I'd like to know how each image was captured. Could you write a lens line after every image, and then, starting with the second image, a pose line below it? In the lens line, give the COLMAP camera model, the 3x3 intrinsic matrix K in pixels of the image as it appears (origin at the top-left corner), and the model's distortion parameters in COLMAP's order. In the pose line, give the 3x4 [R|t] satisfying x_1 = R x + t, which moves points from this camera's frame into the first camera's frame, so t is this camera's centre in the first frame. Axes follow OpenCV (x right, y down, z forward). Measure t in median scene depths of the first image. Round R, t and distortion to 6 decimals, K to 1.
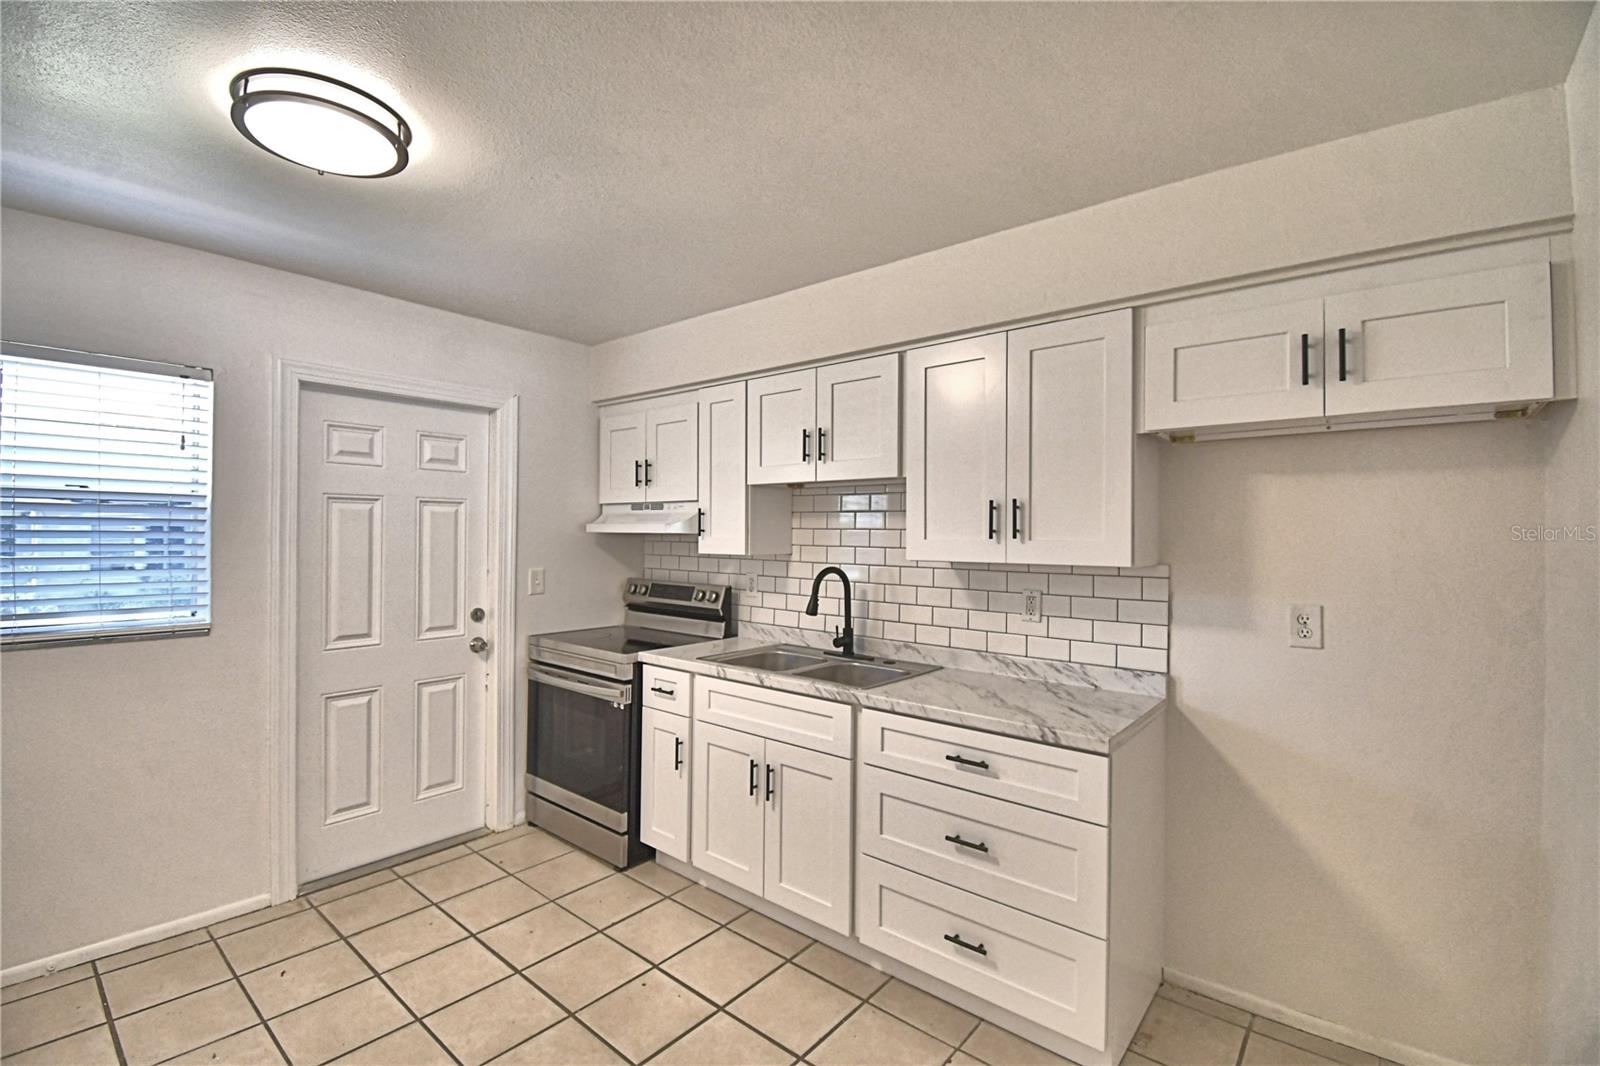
lens RADIAL K [[708.0, 0, 794.8], [0, 708.0, 534.9], [0, 0, 1]] dist [0.039113, -0.011368]
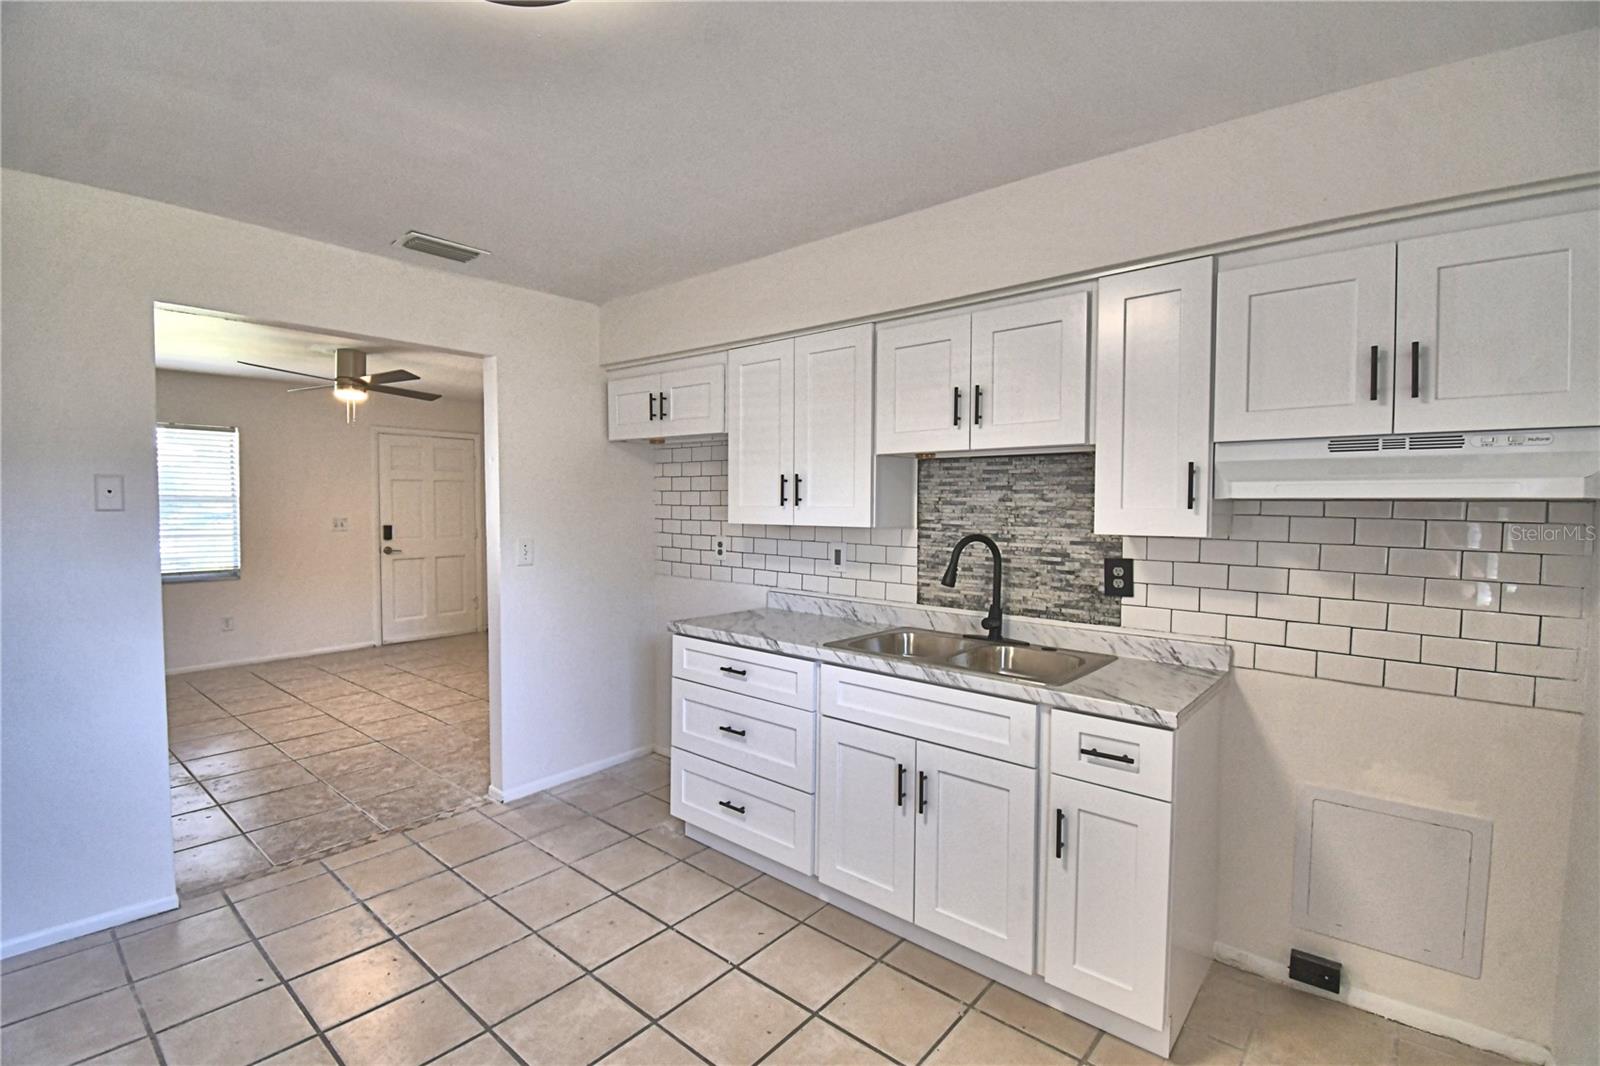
lens RADIAL K [[719.8, 0, 807.0], [0, 719.8, 526.7], [0, 0, 1]] dist [0.013353, 0.000270]
pose [[0.999973, -0.000891, 0.007307, -0.158949], [0.000609, 0.999256, 0.038573, -0.000814], [-0.007336, -0.038568, 0.999229, 0.135262]]
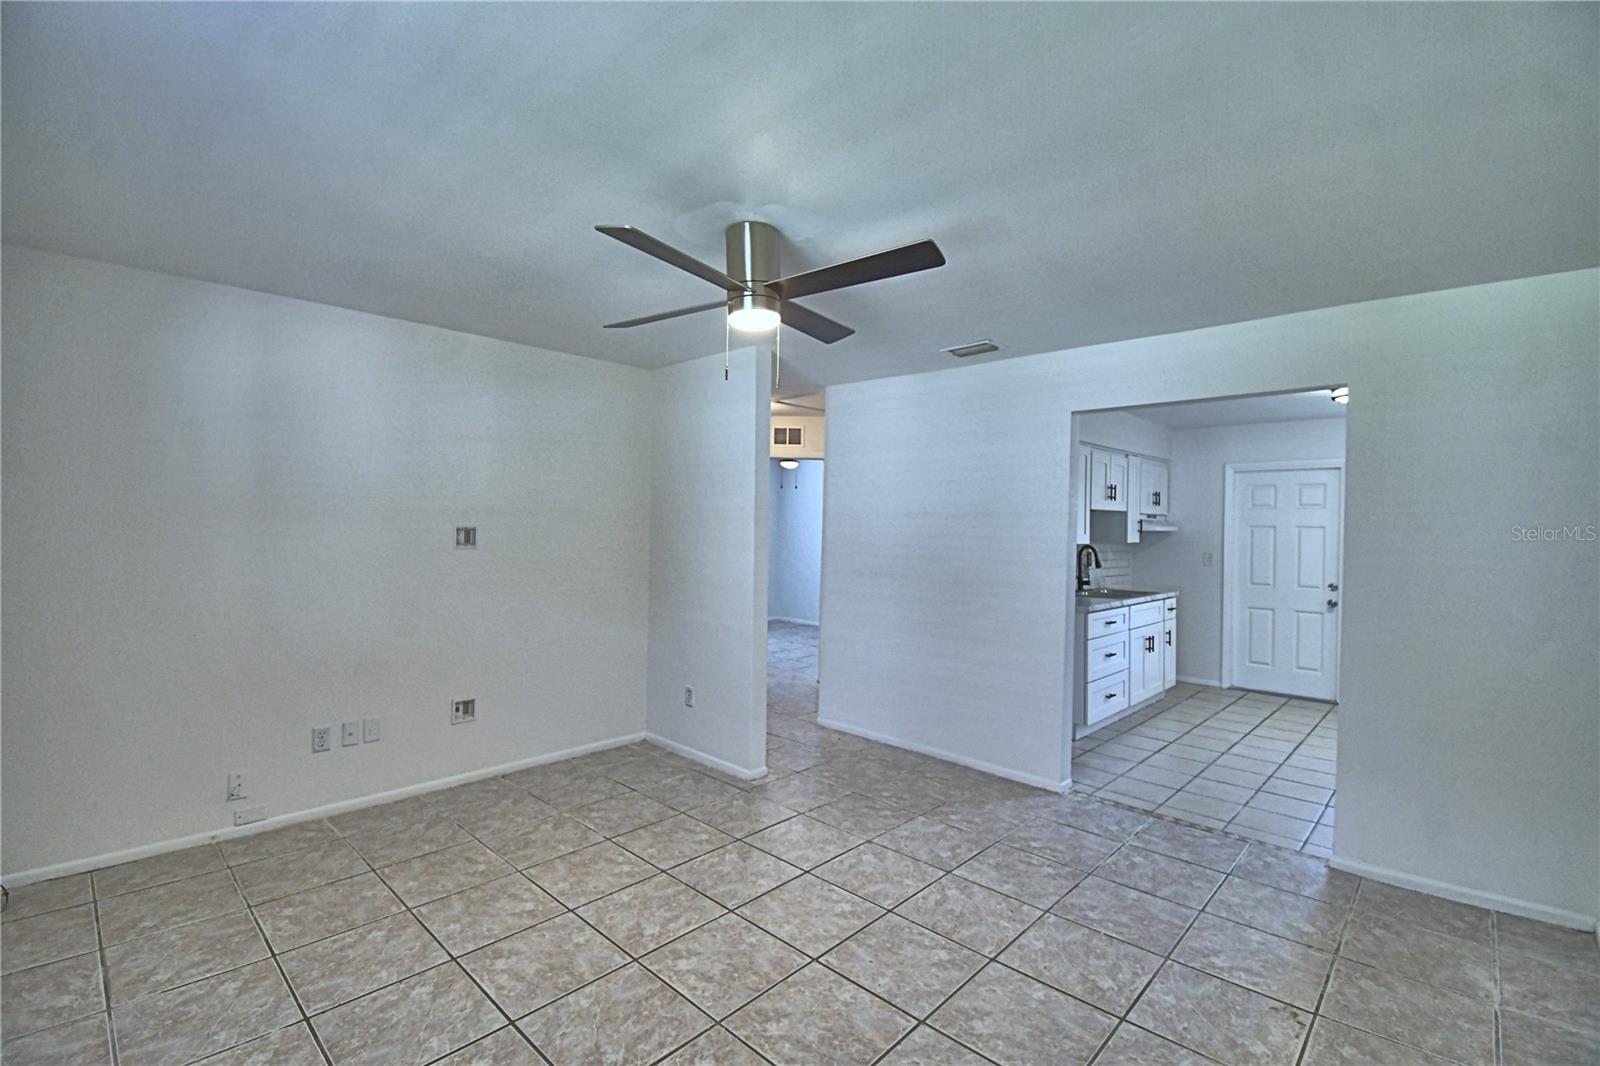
lens RADIAL K [[708.0, 0, 794.8], [0, 708.0, 534.9], [0, 0, 1]] dist [0.039113, -0.011368]
pose [[0.053392, -0.010519, 0.998518, -0.565112], [-0.017112, 0.999788, 0.011448, 0.000709], [-0.998427, -0.017698, 0.053201, 0.487916]]
